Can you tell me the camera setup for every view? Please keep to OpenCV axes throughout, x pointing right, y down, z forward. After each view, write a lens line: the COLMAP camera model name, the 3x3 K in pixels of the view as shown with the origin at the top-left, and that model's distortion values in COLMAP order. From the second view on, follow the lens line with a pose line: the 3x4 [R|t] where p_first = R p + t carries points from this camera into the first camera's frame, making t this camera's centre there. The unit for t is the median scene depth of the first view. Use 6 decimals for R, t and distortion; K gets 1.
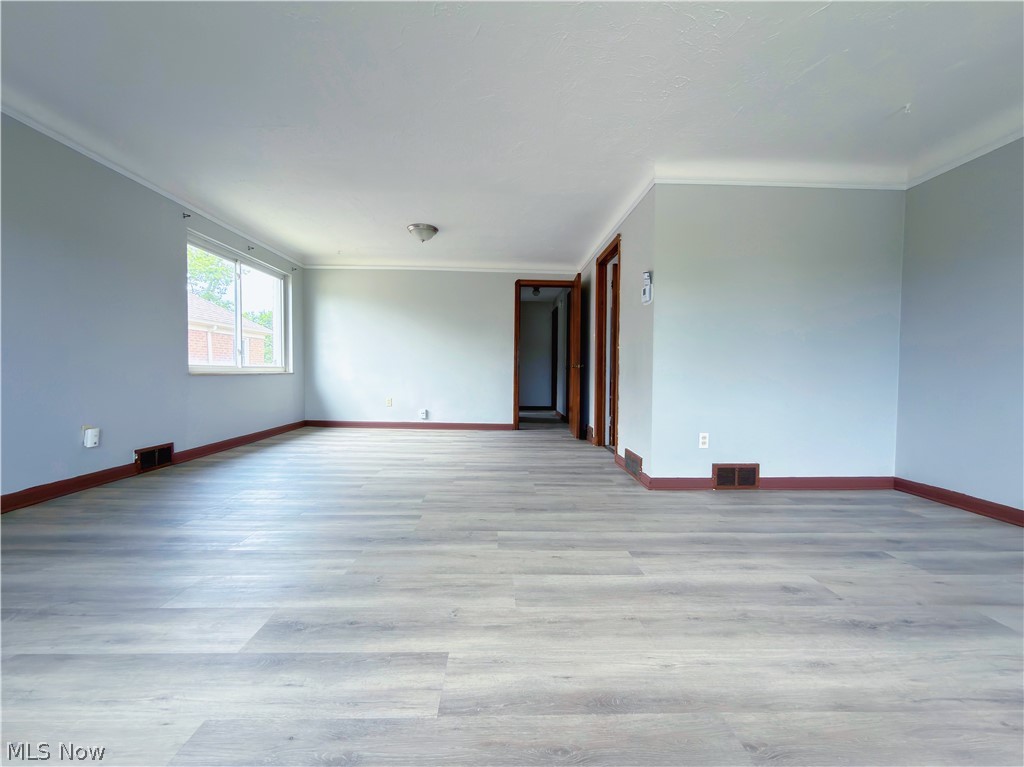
lens RADIAL K [[412.9, 0, 515.2], [0, 412.9, 386.3], [0, 0, 1]] dist [0.002357, 0.000233]
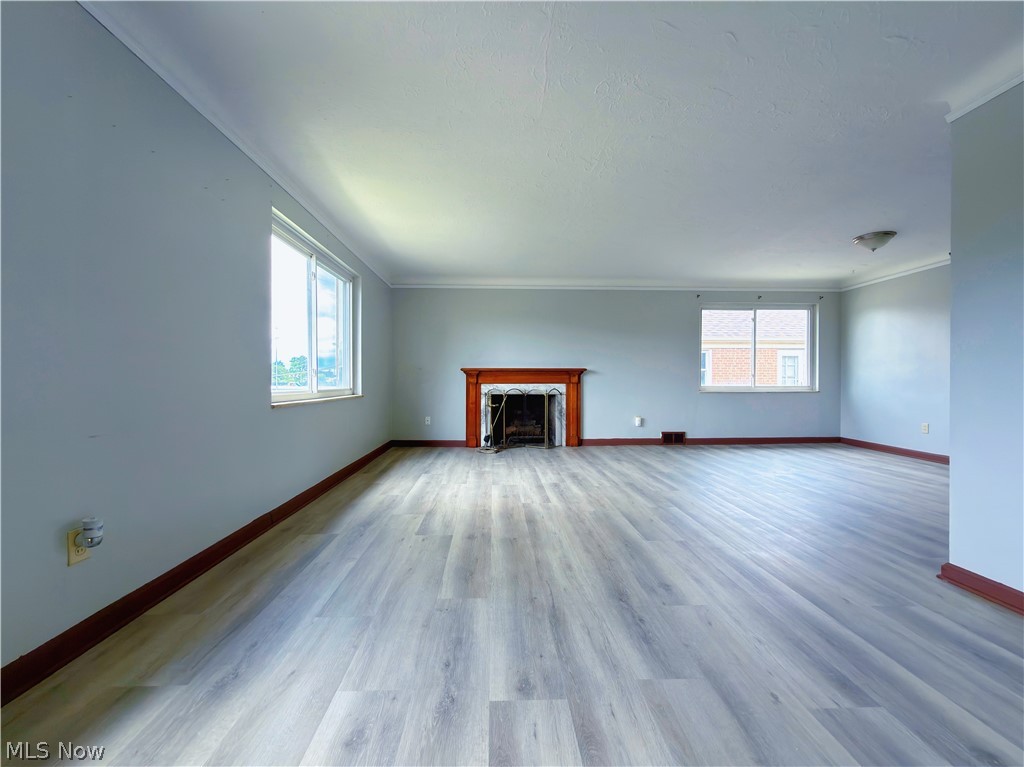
lens RADIAL K [[412.9, 0, 513.4], [0, 412.9, 380.5], [0, 0, 1]] dist [0.002357, 0.000233]
pose [[0.030721, -0.009042, -0.999487, 0.649532], [-0.038081, 0.999223, -0.010210, -0.024120], [0.998802, 0.038375, 0.030353, 0.184649]]
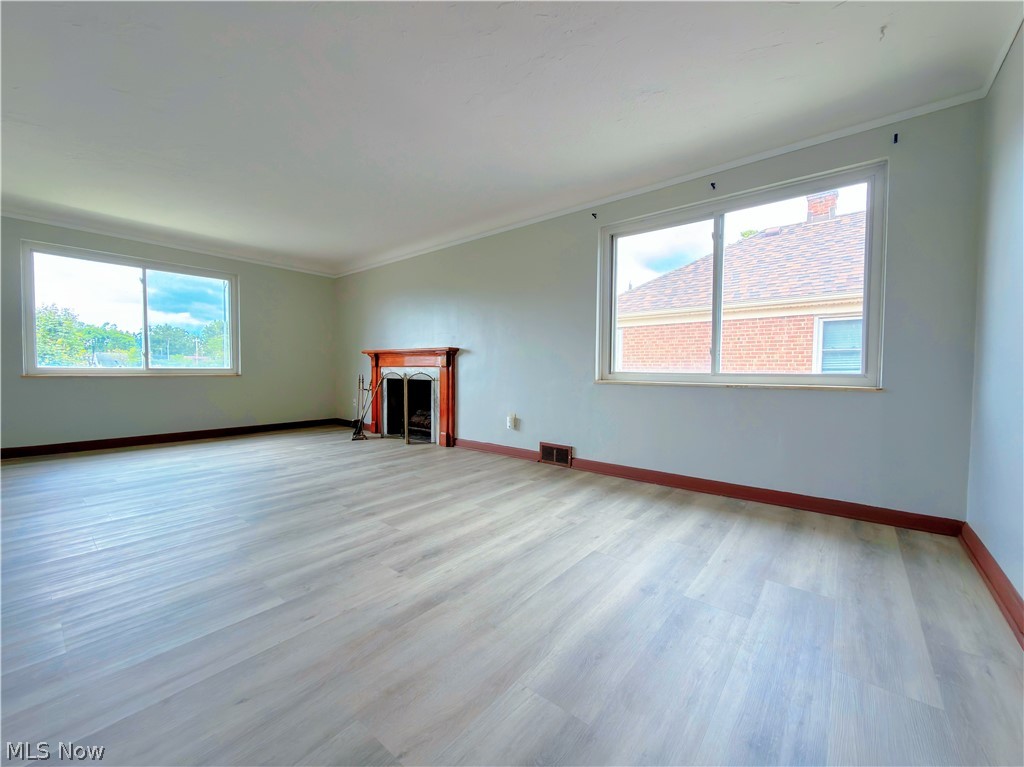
lens RADIAL K [[412.9, 0, 512.5], [0, 412.9, 382.3], [0, 0, 1]] dist [0.002357, 0.000233]
pose [[-0.651334, 0.001764, -0.758789, 0.037730], [-0.047430, 0.997947, 0.043033, -0.047820], [0.757308, 0.064018, -0.649913, 1.190606]]
